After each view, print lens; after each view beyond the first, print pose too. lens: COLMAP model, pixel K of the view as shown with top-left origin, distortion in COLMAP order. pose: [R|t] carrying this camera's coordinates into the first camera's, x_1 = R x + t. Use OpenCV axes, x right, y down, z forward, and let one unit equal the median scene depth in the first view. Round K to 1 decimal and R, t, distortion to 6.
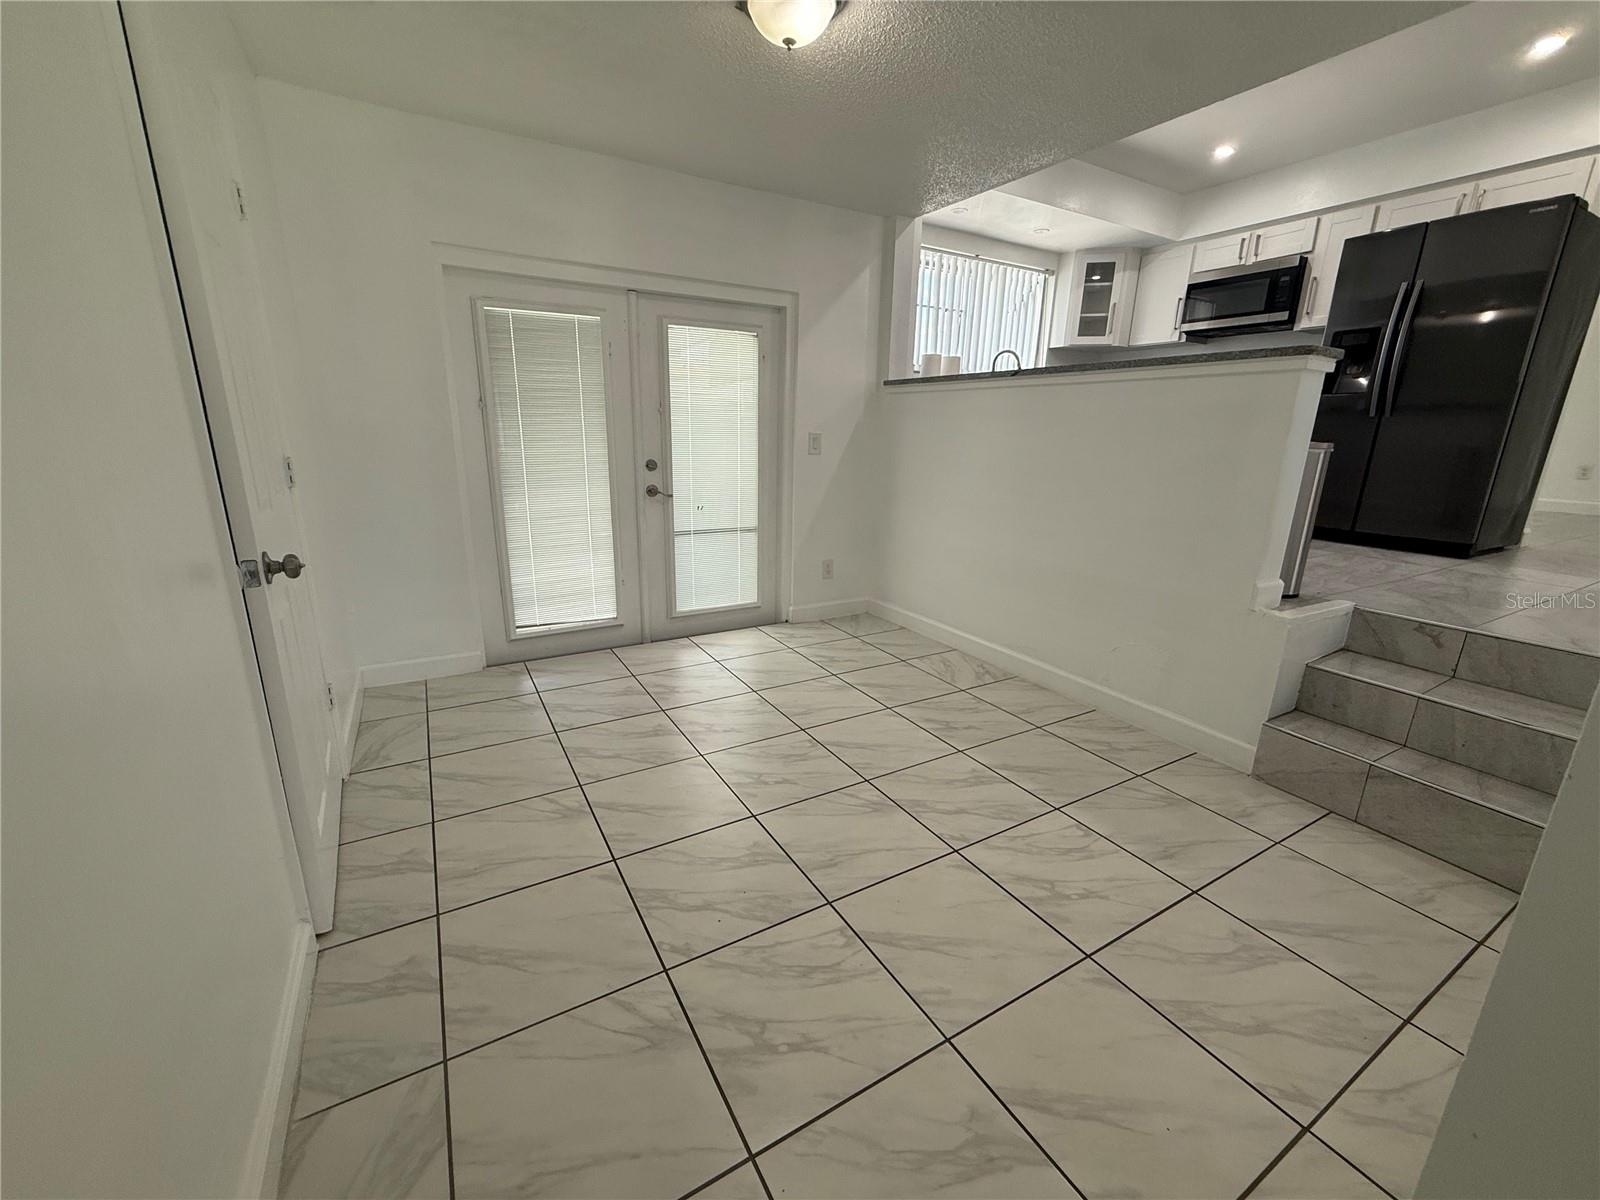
lens RADIAL K [[640.1, 0, 796.1], [0, 640.1, 600.0], [0, 0, 1]] dist [-0.001085, 0.000501]
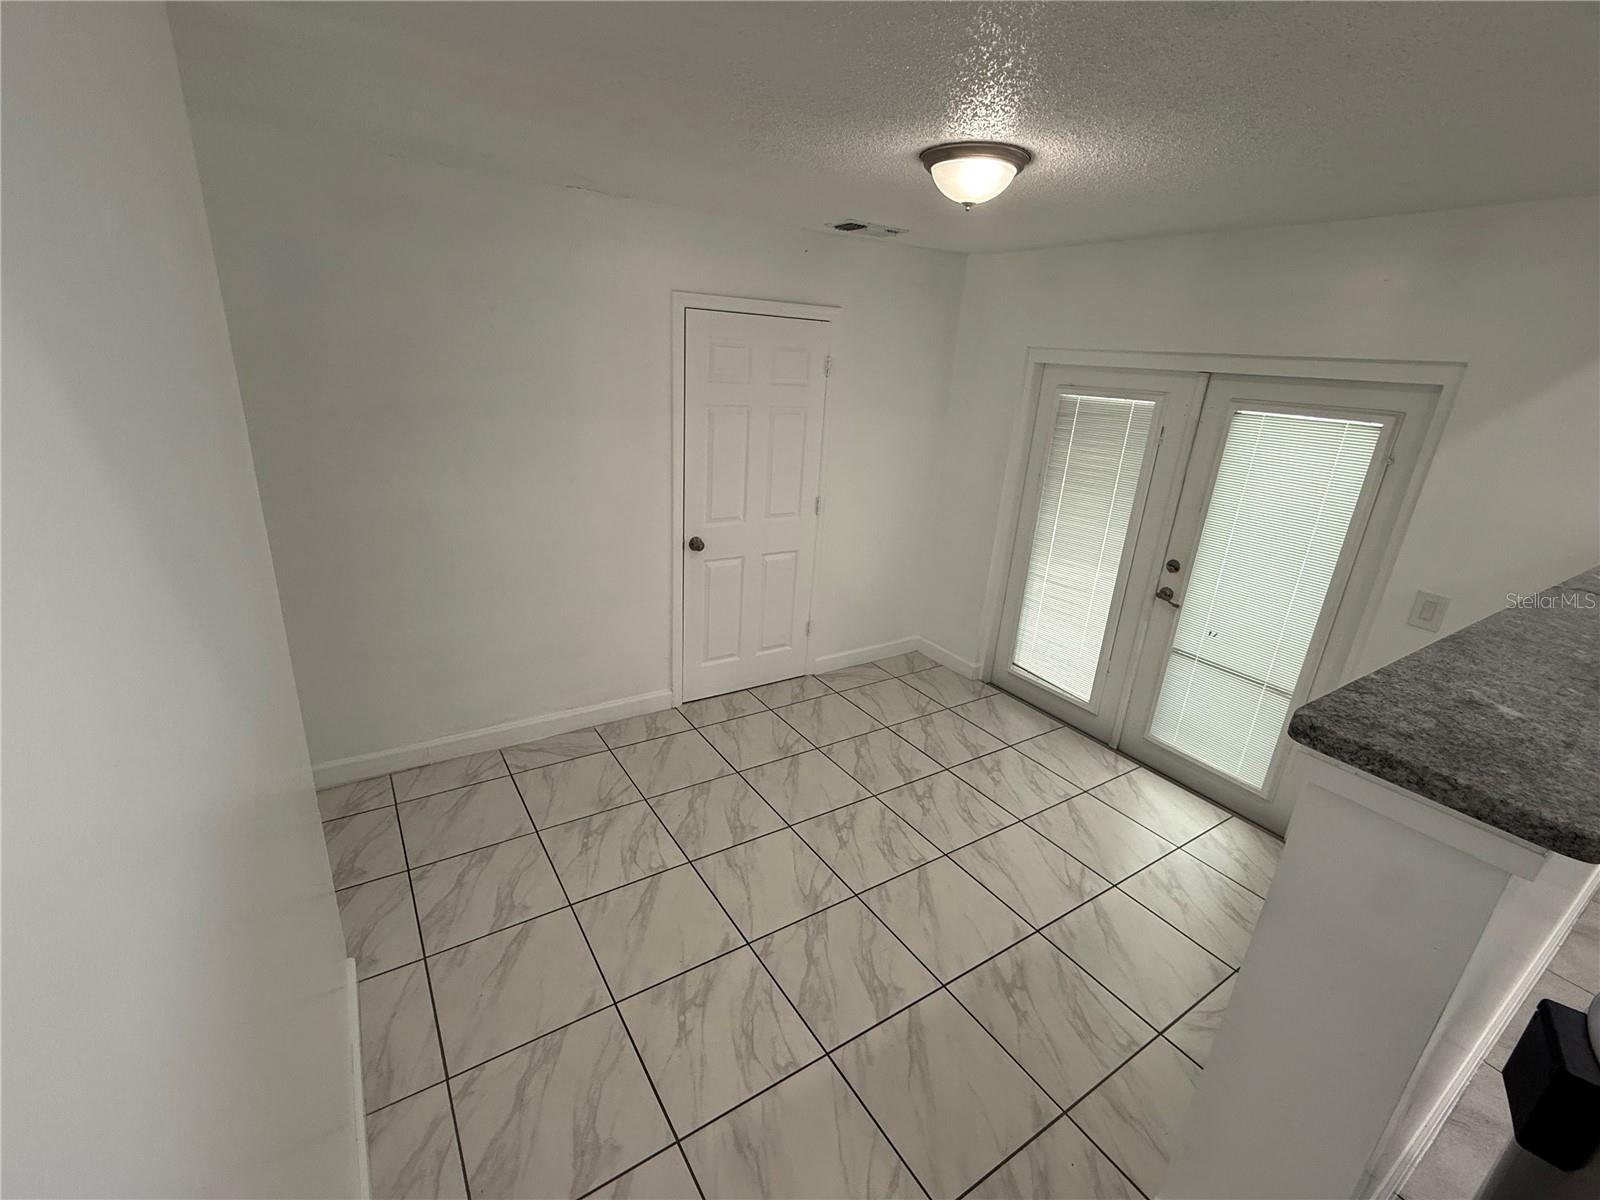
lens RADIAL K [[705.6, 0, 799.5], [0, 705.6, 602.3], [0, 0, 1]] dist [0.003085, -0.000616]
pose [[0.056936, 0.319200, -0.945976, 0.712674], [-0.318542, 0.903799, 0.285796, -0.301325], [0.946197, 0.285061, 0.153137, 0.426928]]
